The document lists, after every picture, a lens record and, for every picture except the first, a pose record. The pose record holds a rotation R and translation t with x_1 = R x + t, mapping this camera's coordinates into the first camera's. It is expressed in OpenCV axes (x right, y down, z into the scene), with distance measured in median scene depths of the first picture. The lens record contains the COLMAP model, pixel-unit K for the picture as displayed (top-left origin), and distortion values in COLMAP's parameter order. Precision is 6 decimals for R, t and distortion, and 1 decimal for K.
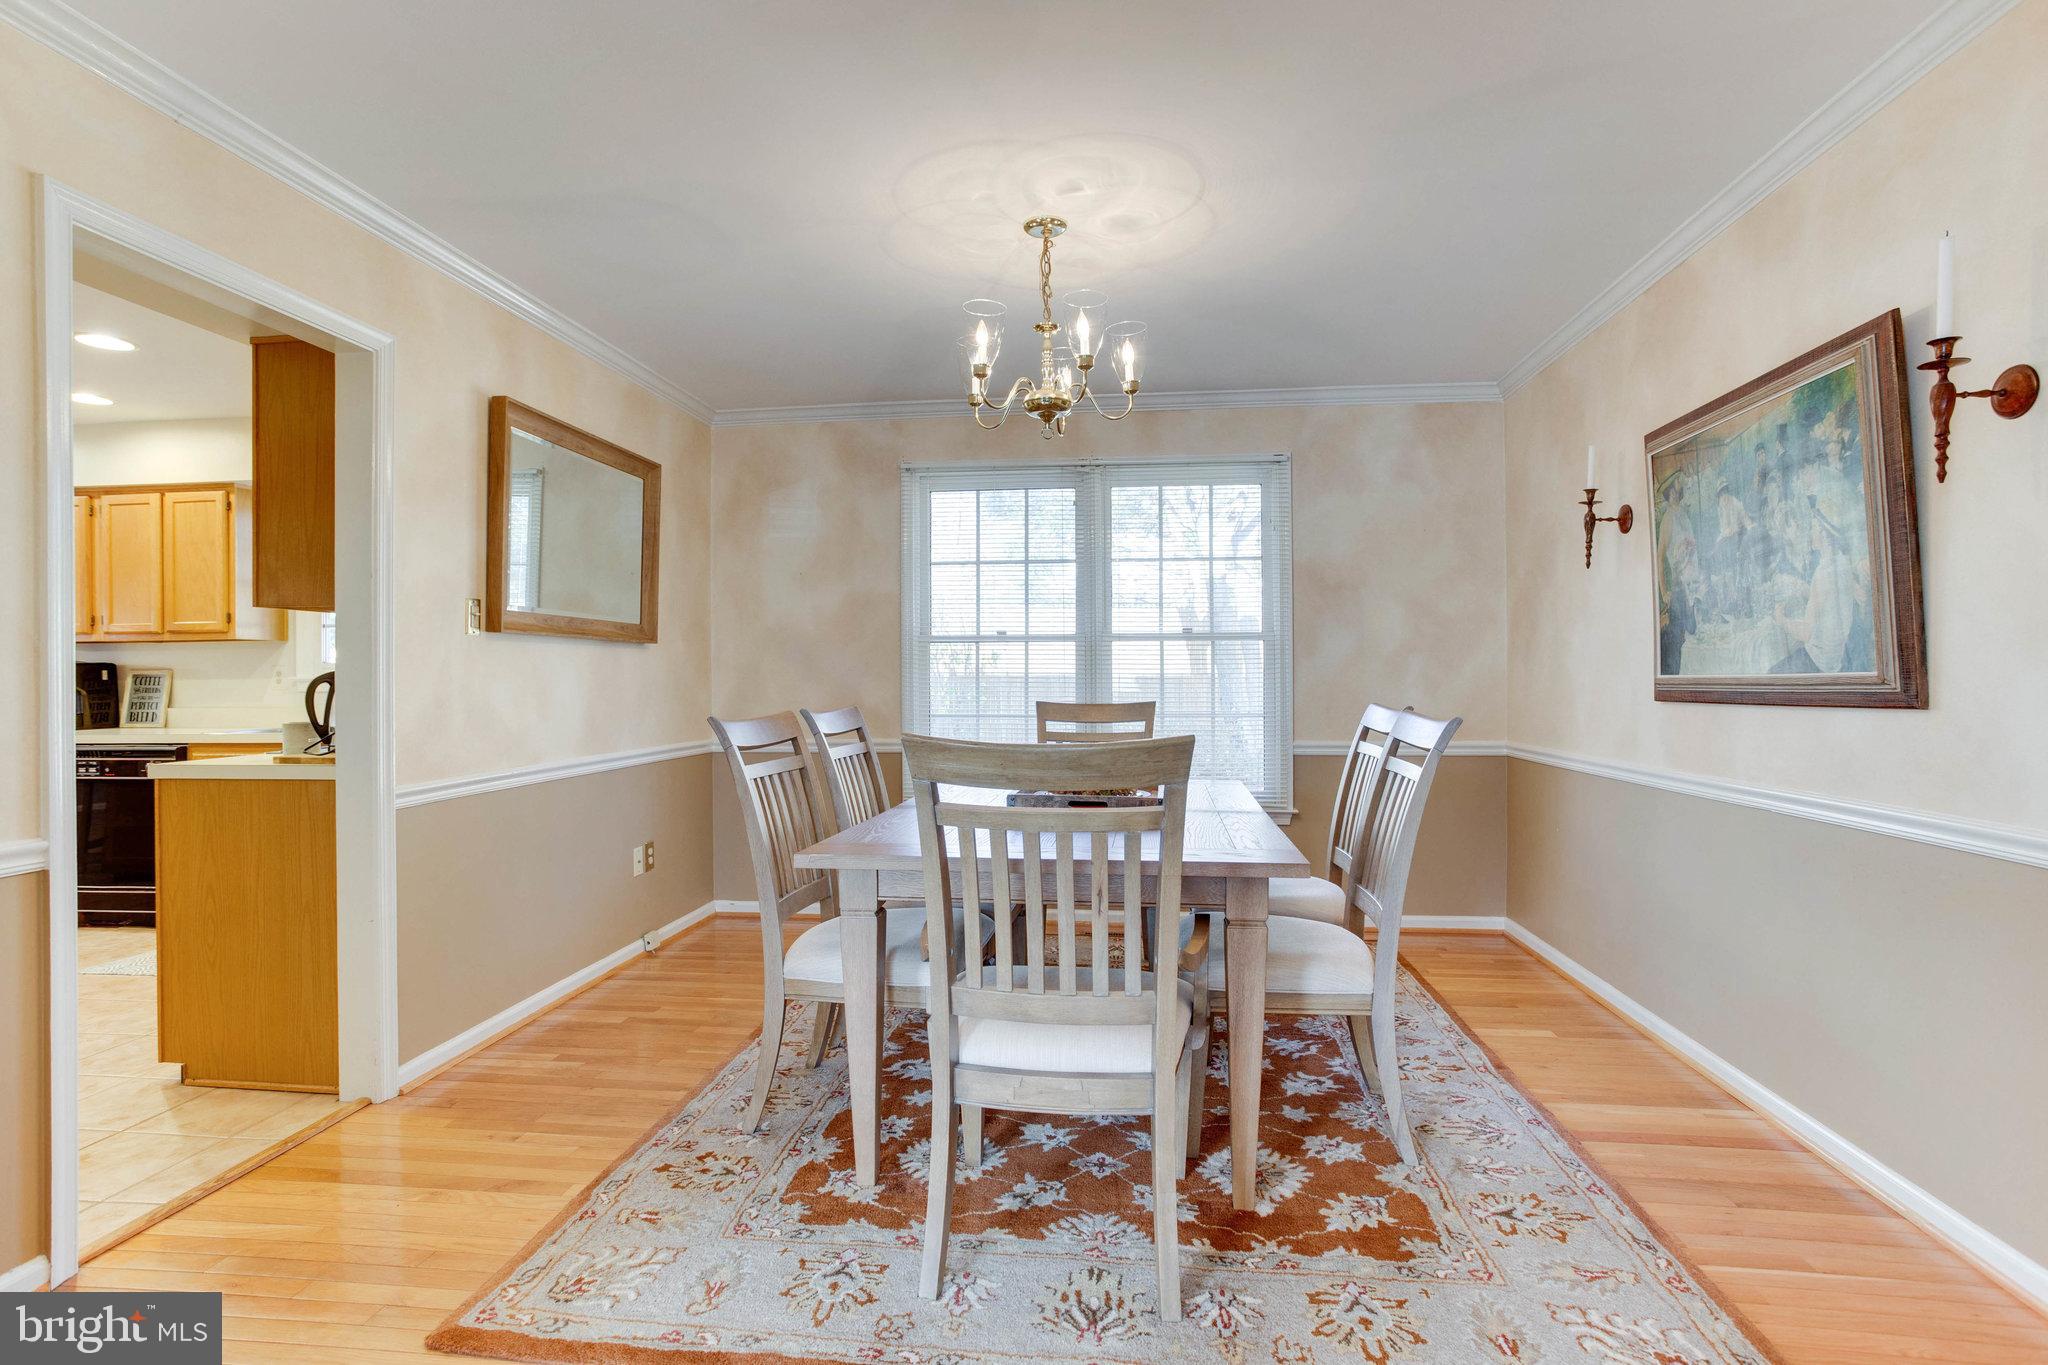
lens RADIAL K [[1017.9, 0, 1017.5], [0, 1017.9, 682.2], [0, 0, 1]] dist [-0.051786, 0.035981]
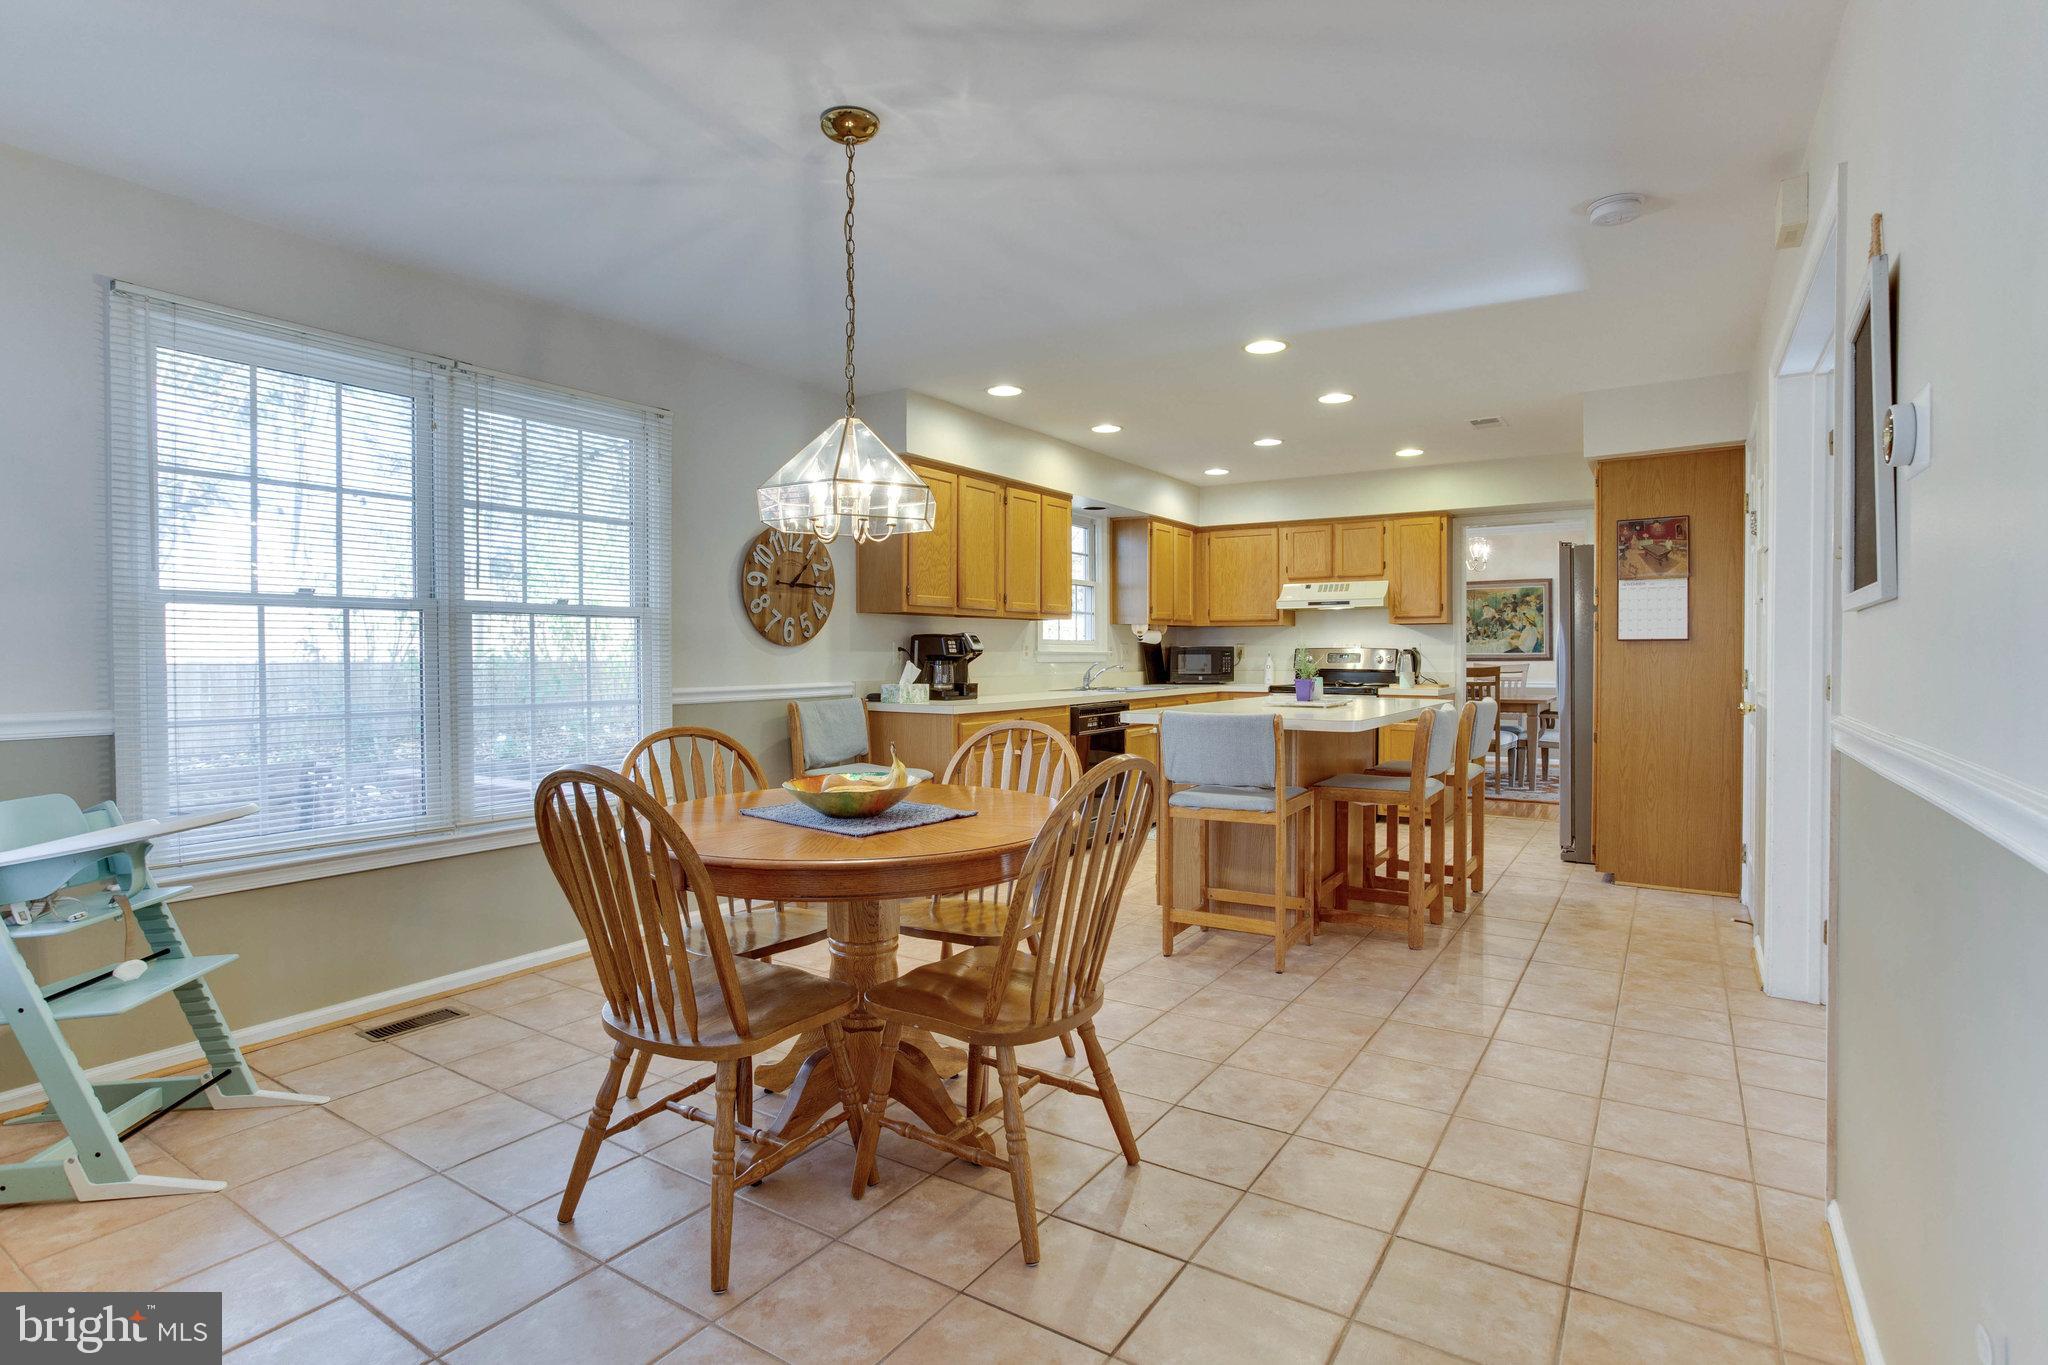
lens RADIAL K [[1017.9, 0, 1045.5], [0, 1017.9, 675.2], [0, 0, 1]] dist [-0.051786, 0.035981]
pose [[0.413063, -0.017564, 0.910533, -1.941516], [-0.001838, 0.999796, 0.020120, 0.000861], [-0.910701, -0.009984, 0.412947, 0.489491]]
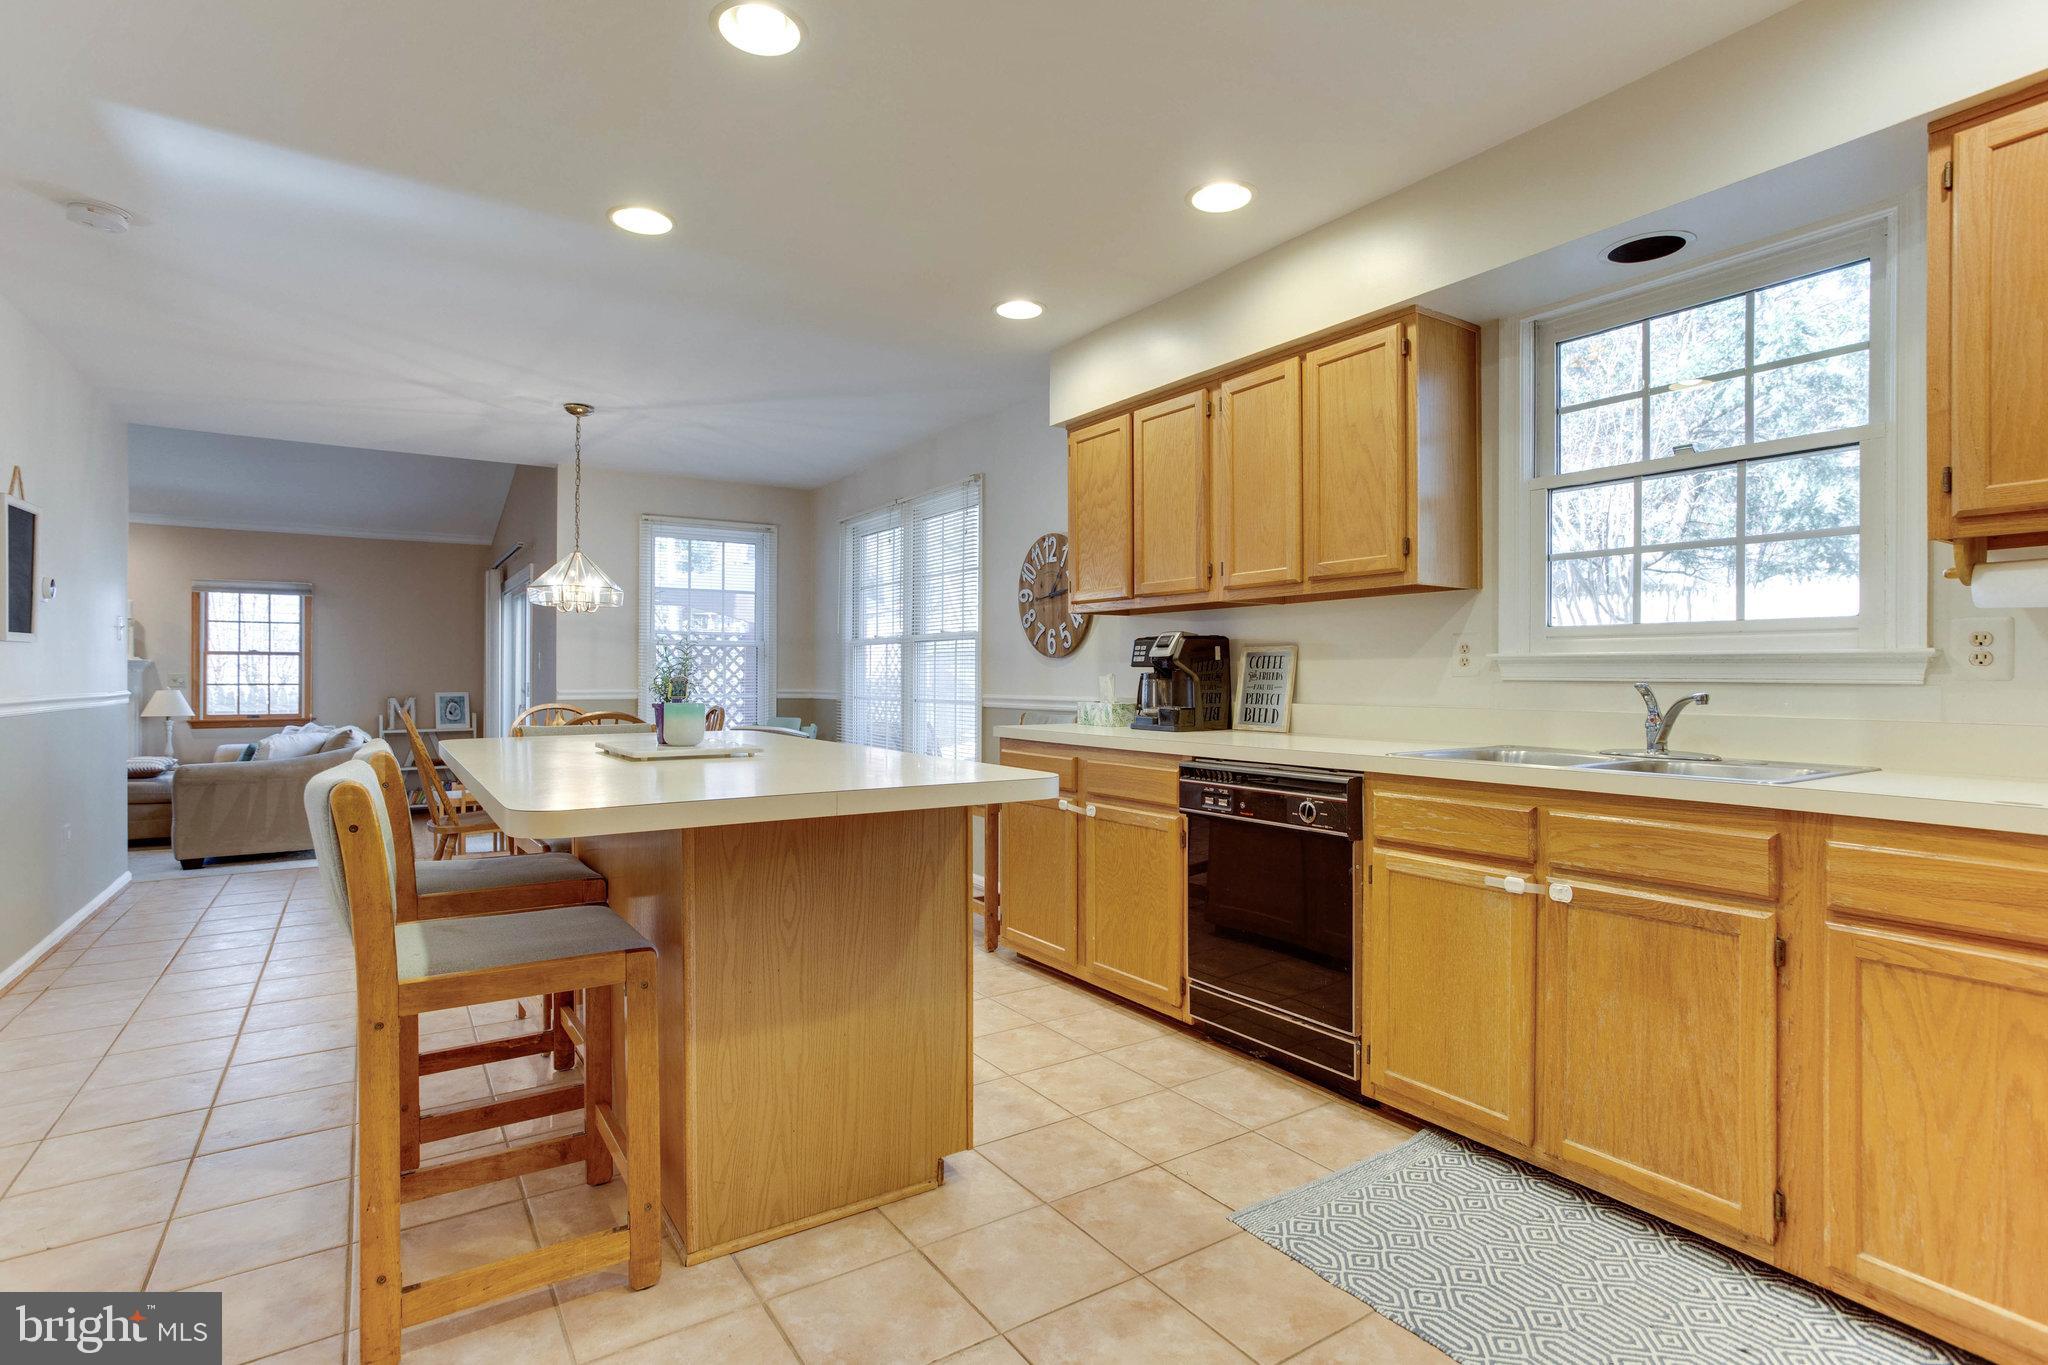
lens RADIAL K [[1017.9, 0, 1009.5], [0, 1017.9, 678.3], [0, 0, 1]] dist [-0.051786, 0.035981]
pose [[0.647261, 0.006973, -0.762236, -0.492391], [-0.003348, 0.999975, 0.006305, 0.006468], [0.762261, -0.001529, 0.647268, 0.455337]]
